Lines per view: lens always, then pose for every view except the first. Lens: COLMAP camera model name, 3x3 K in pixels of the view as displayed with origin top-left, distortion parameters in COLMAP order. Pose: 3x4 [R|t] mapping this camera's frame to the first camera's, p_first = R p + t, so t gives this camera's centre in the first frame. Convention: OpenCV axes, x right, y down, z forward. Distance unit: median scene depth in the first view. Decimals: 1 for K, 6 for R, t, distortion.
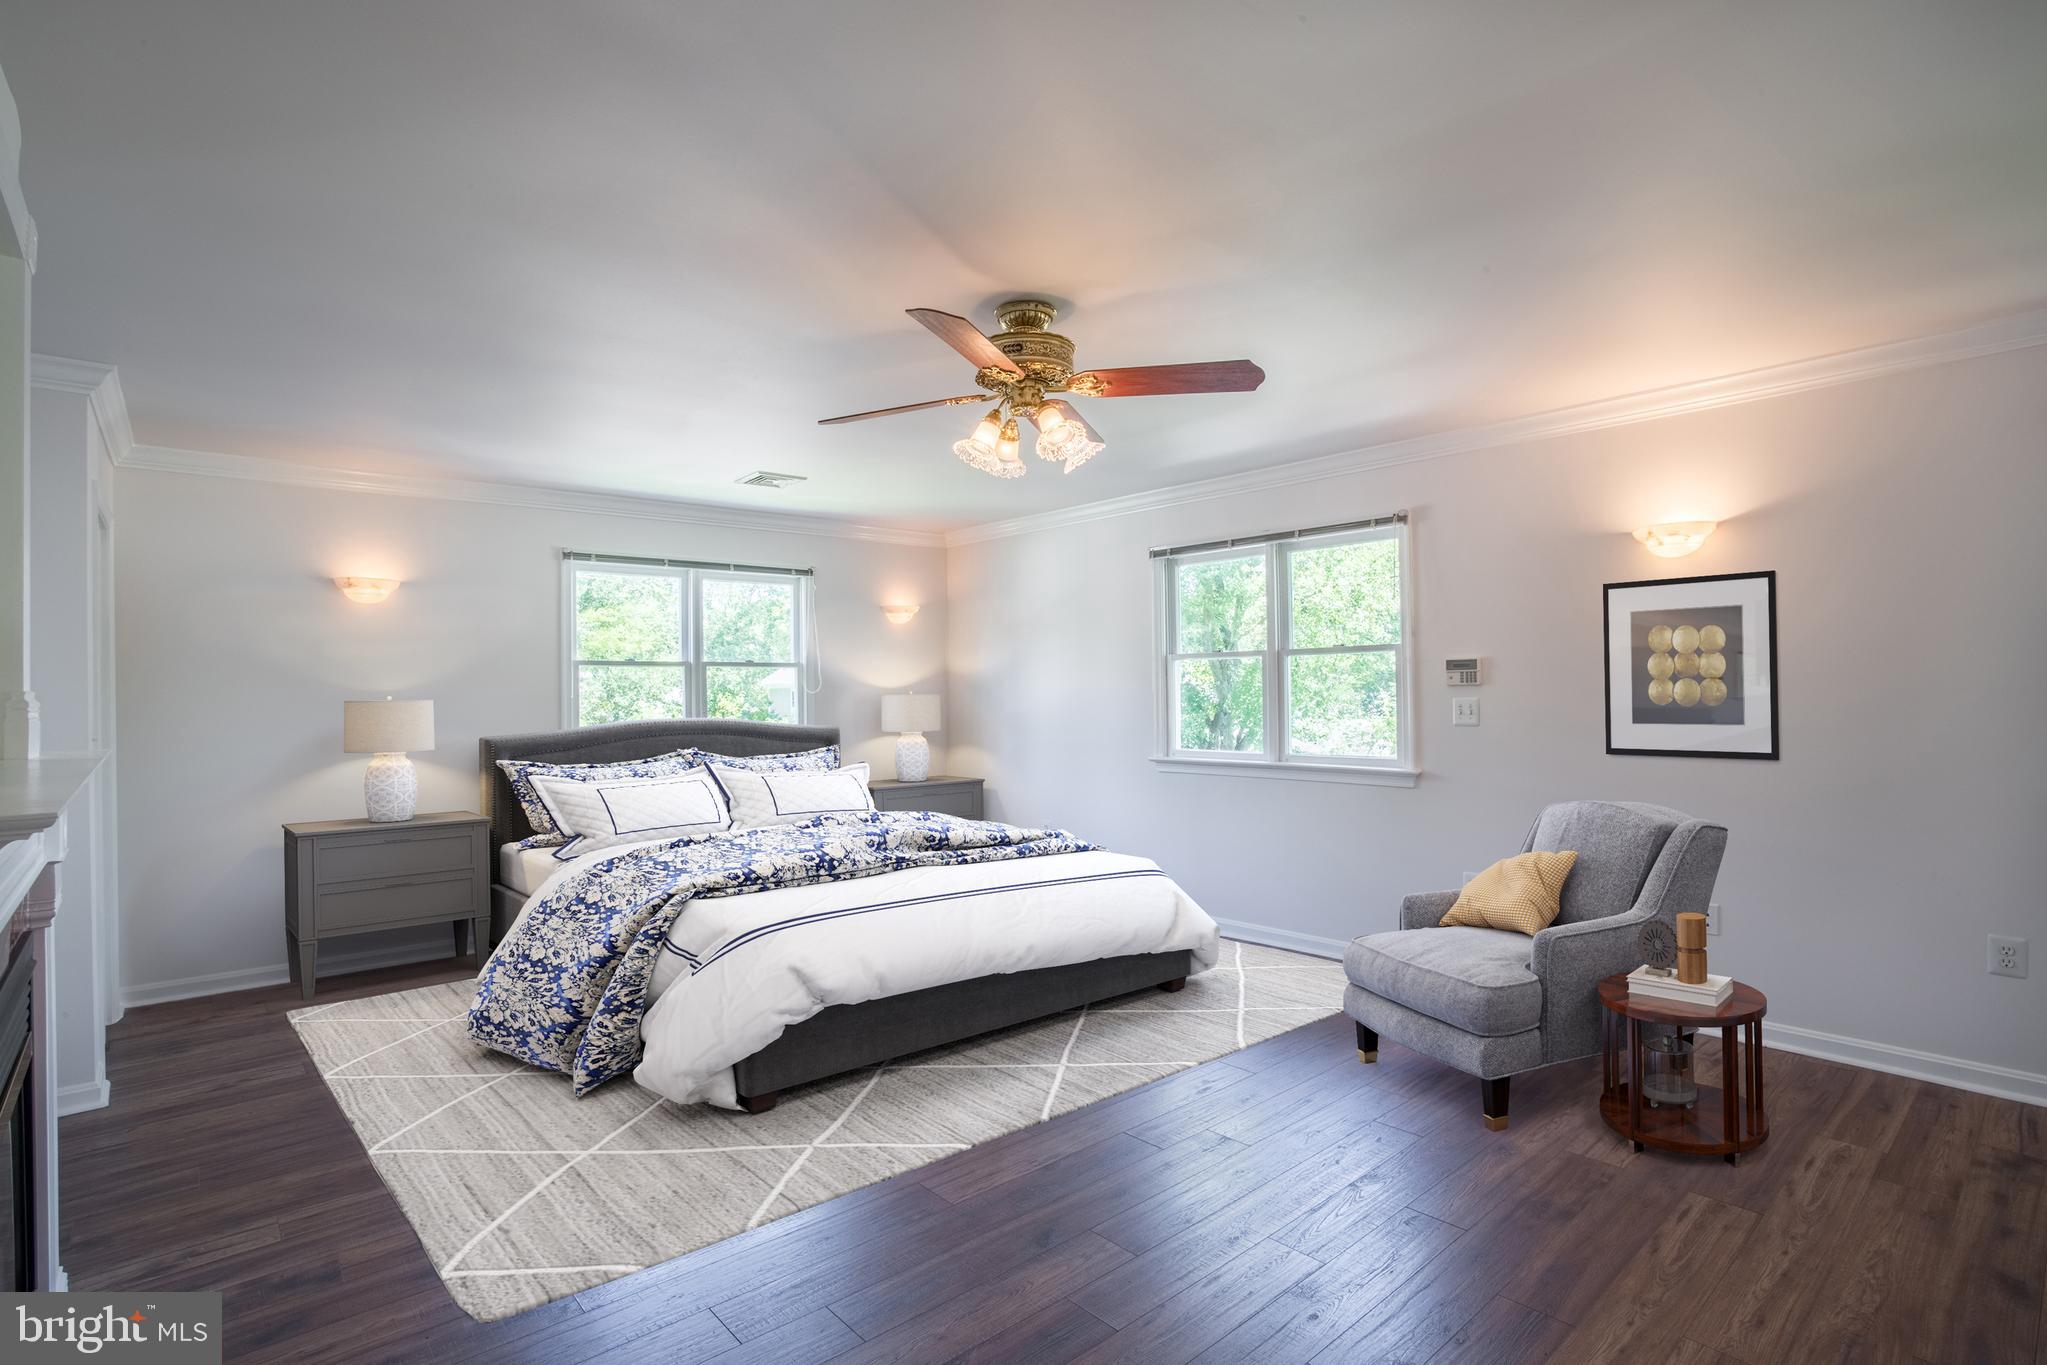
lens RADIAL K [[992.1, 0, 1038.1], [0, 992.1, 683.3], [0, 0, 1]] dist [-0.000814, -0.000462]
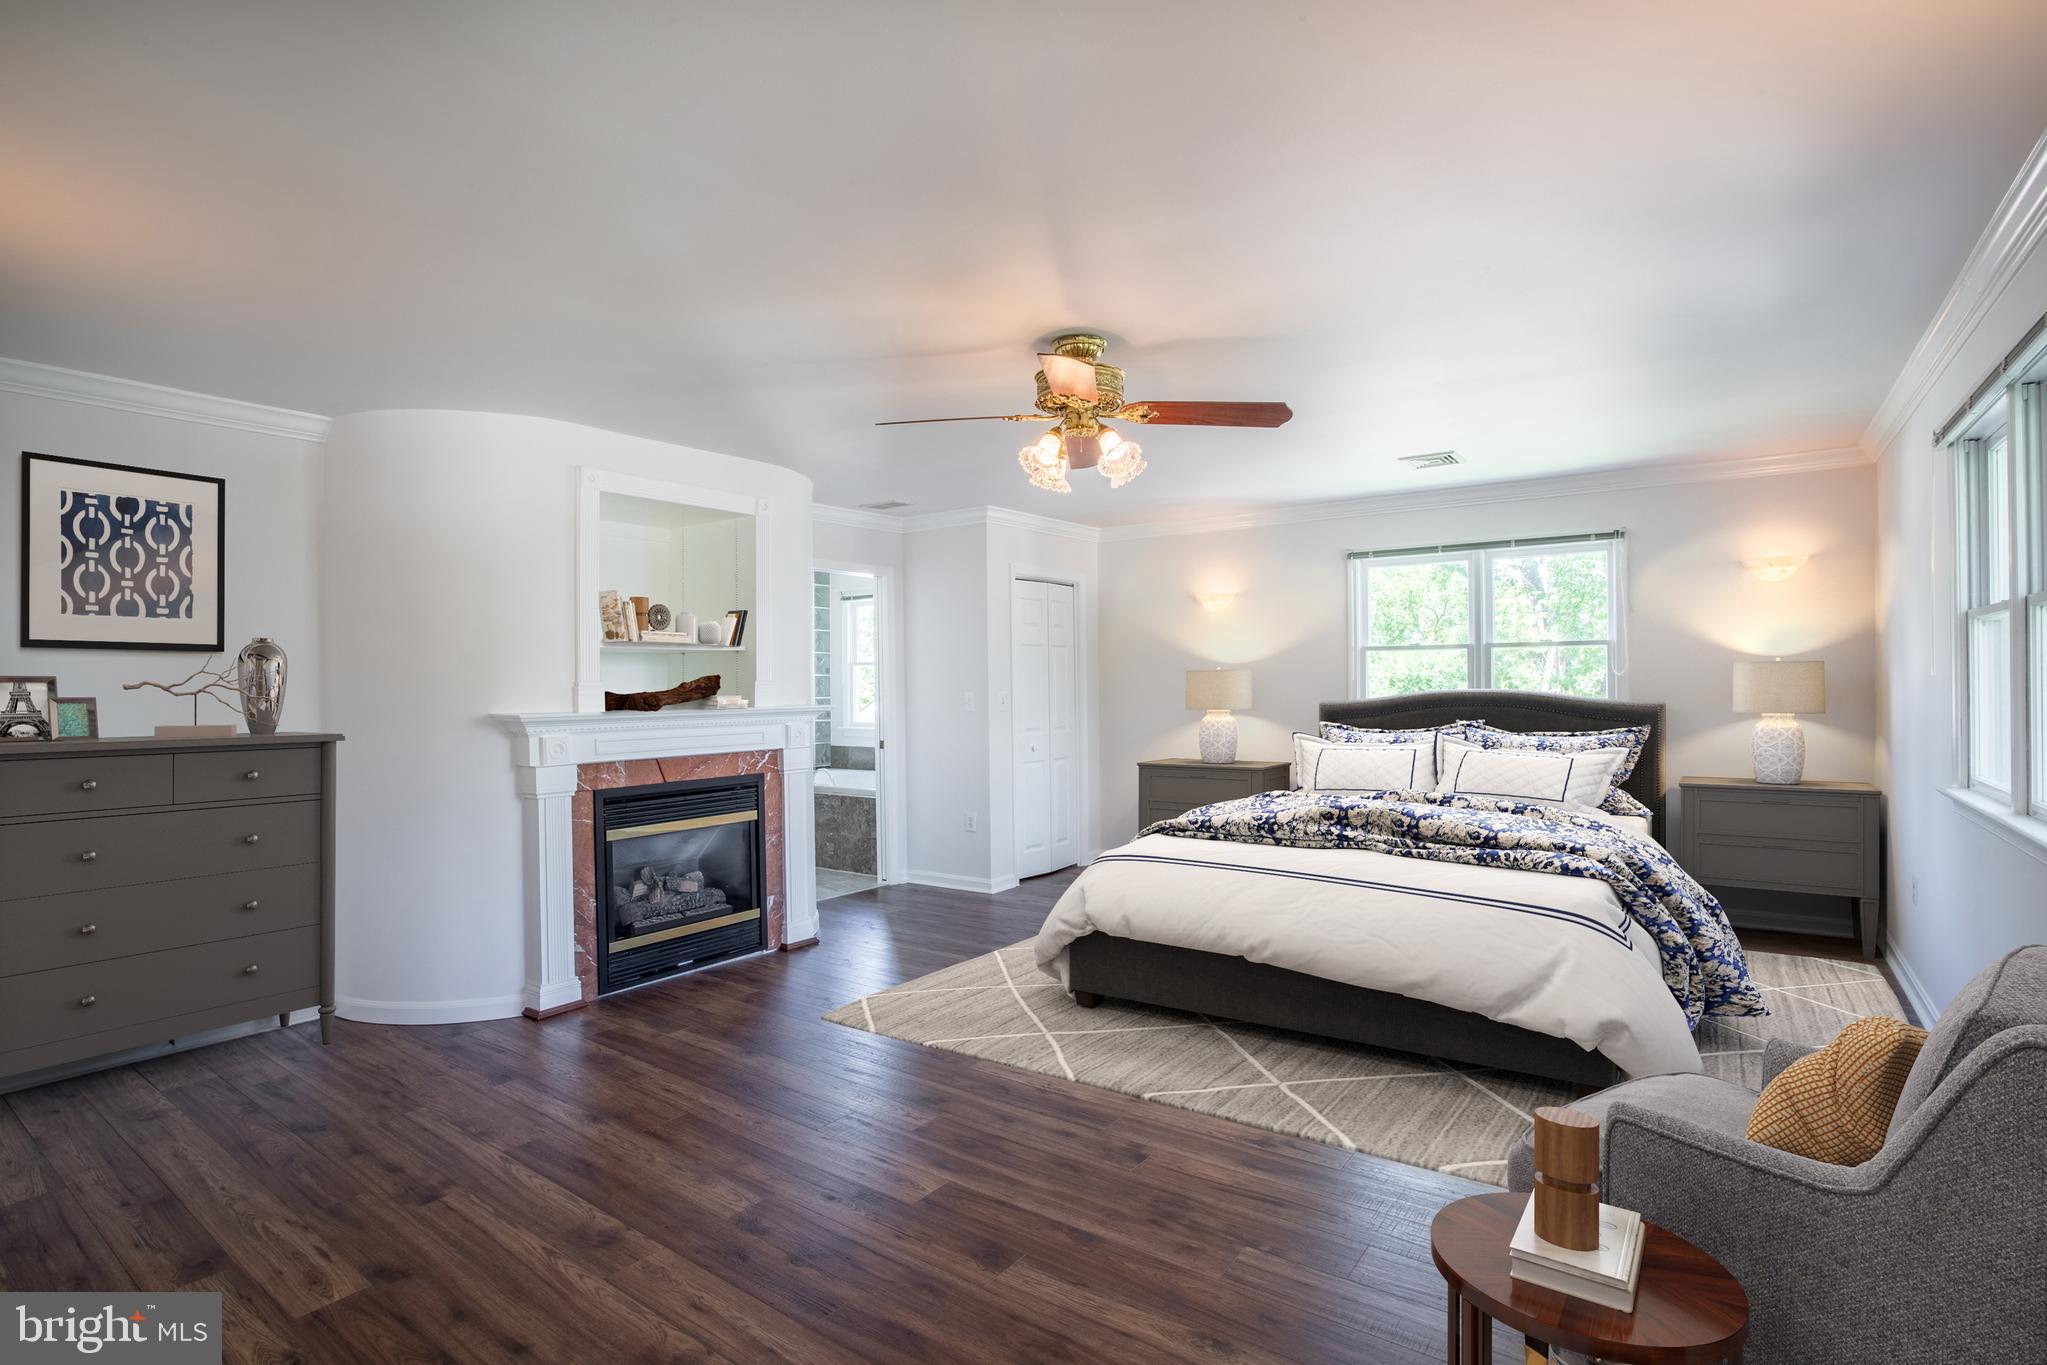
lens RADIAL K [[992.1, 0, 1036.9], [0, 992.1, 681.1], [0, 0, 1]] dist [-0.000814, -0.000462]
pose [[0.287107, 0.002648, -0.957895, 0.688833], [0.011859, 0.999910, 0.006319, 0.025406], [0.957825, -0.013174, 0.287050, 0.489554]]
